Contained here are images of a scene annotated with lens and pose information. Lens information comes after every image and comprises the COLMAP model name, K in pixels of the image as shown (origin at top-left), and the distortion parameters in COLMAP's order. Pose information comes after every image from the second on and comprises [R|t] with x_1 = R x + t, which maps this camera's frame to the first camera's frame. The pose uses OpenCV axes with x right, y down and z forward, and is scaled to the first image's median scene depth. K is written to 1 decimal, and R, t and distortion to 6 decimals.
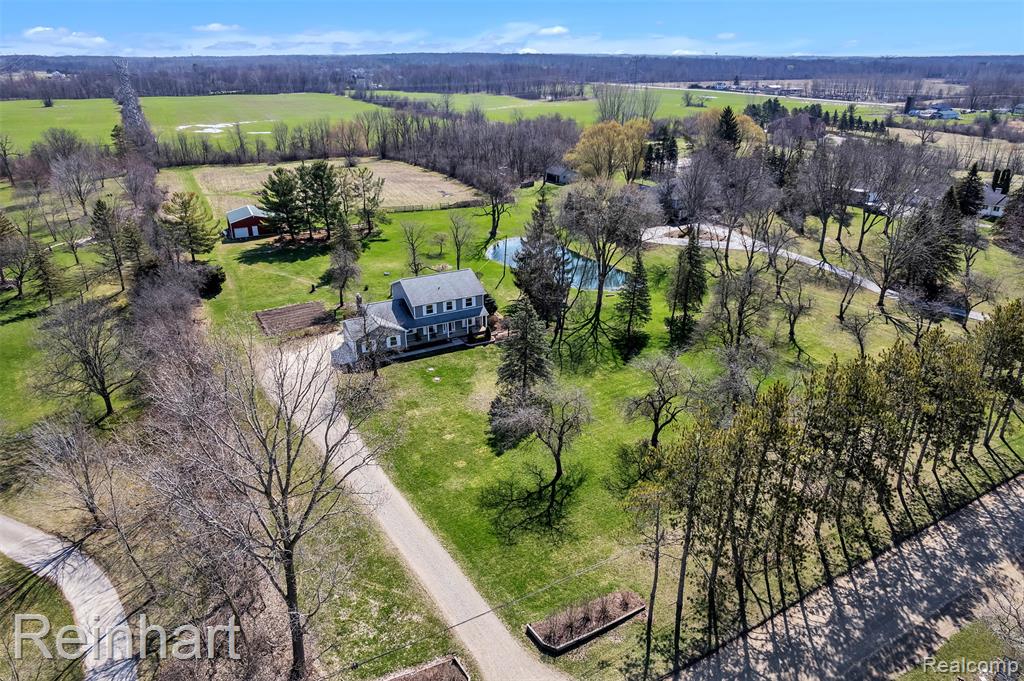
lens RADIAL K [[669.4, 0, 512.2], [0, 669.4, 322.1], [0, 0, 1]] dist [-0.087558, 0.091311]
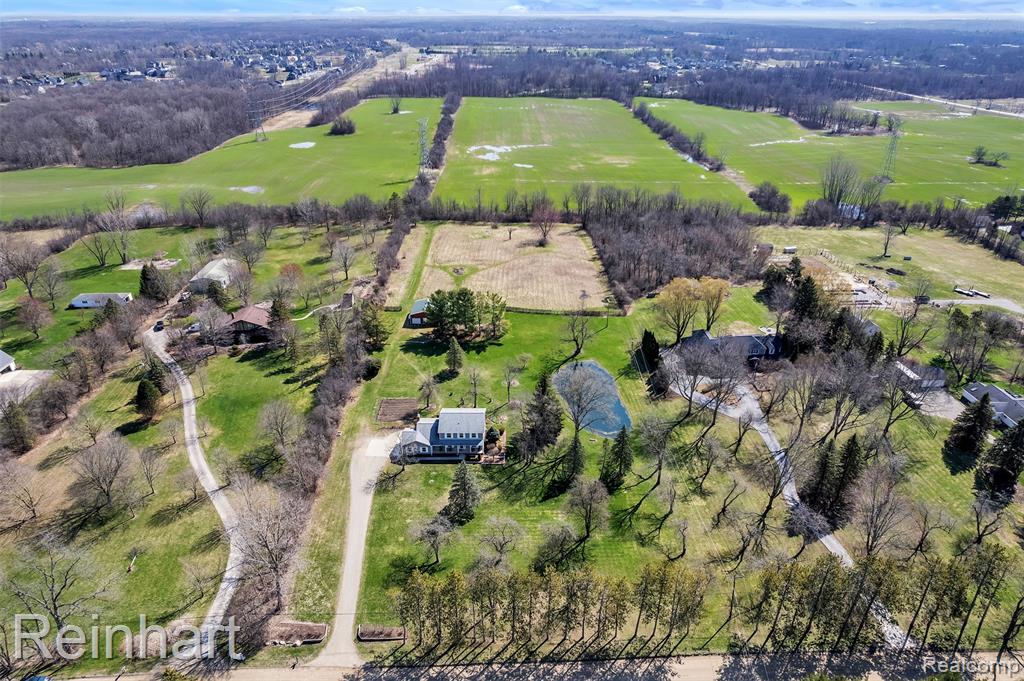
lens RADIAL K [[662.6, 0, 512.0], [0, 662.6, 340.5], [0, 0, 1]] dist [-0.068448, 0.044040]
pose [[0.886071, 0.211591, -0.412440, 0.601093], [-0.174998, 0.976595, 0.125054, -0.447603], [0.429247, -0.038631, 0.902361, -0.411630]]
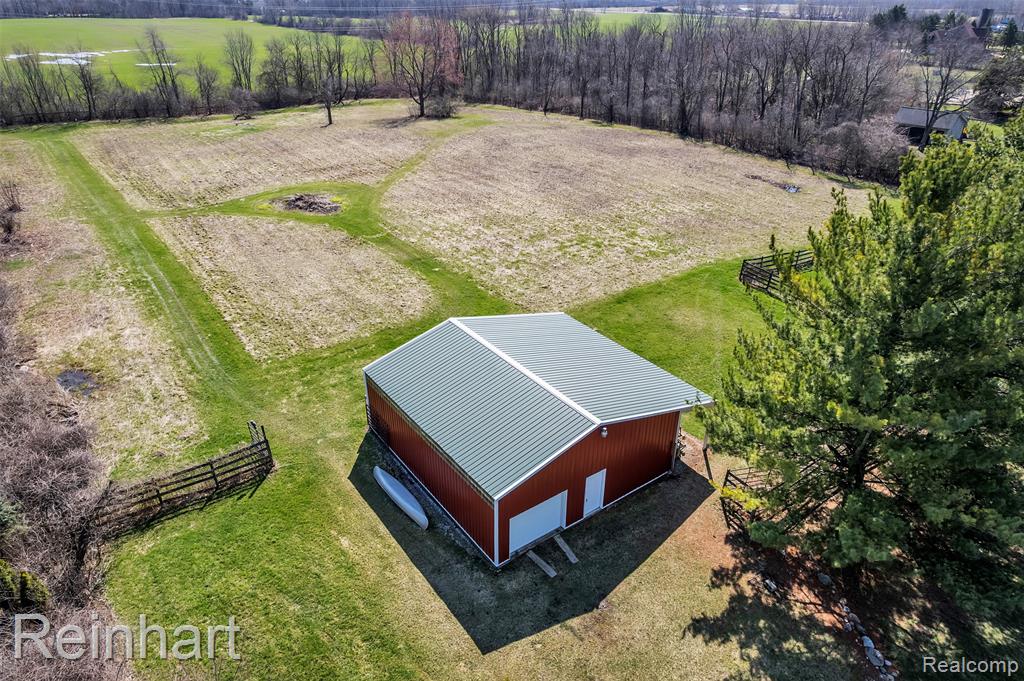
lens RADIAL K [[661.5, 0, 512.0], [0, 661.5, 340.5], [0, 0, 1]] dist [-0.080305, 0.072540]
pose [[0.984964, -0.075819, 0.155235, -0.605365], [0.058478, 0.991830, 0.113378, -0.280469], [-0.162562, -0.102595, 0.981350, 1.143452]]
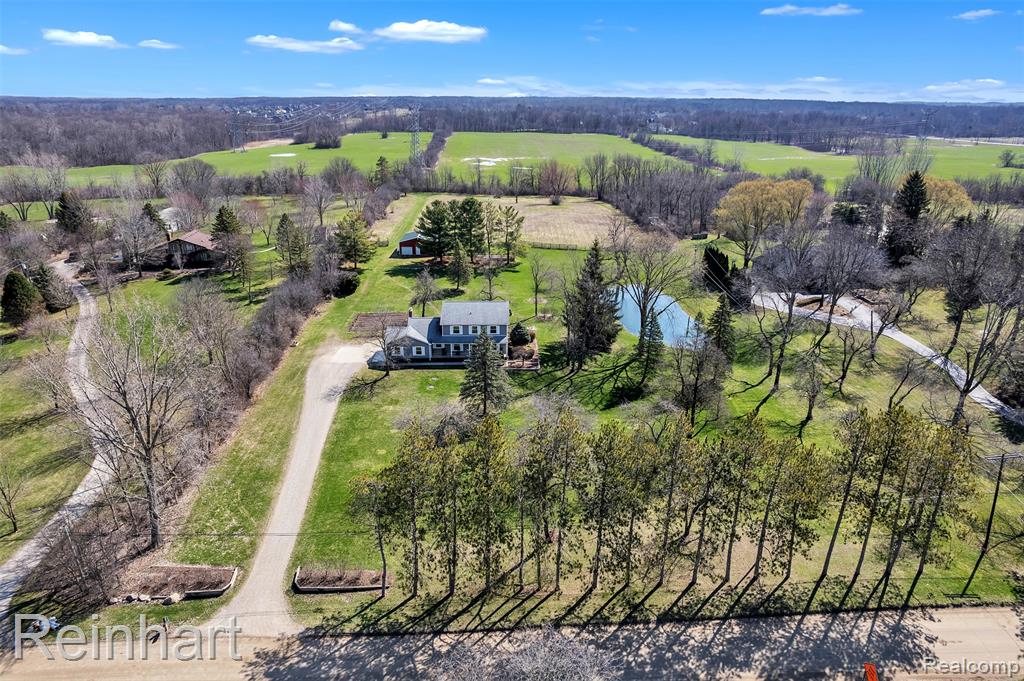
lens RADIAL K [[661.5, 0, 512.0], [0, 661.5, 340.5], [0, 0, 1]] dist [-0.080305, 0.072540]
pose [[0.895748, 0.160032, -0.414760, 0.393551], [-0.172185, 0.985031, 0.008202, -0.024175], [0.409864, 0.064068, 0.909894, -0.000732]]
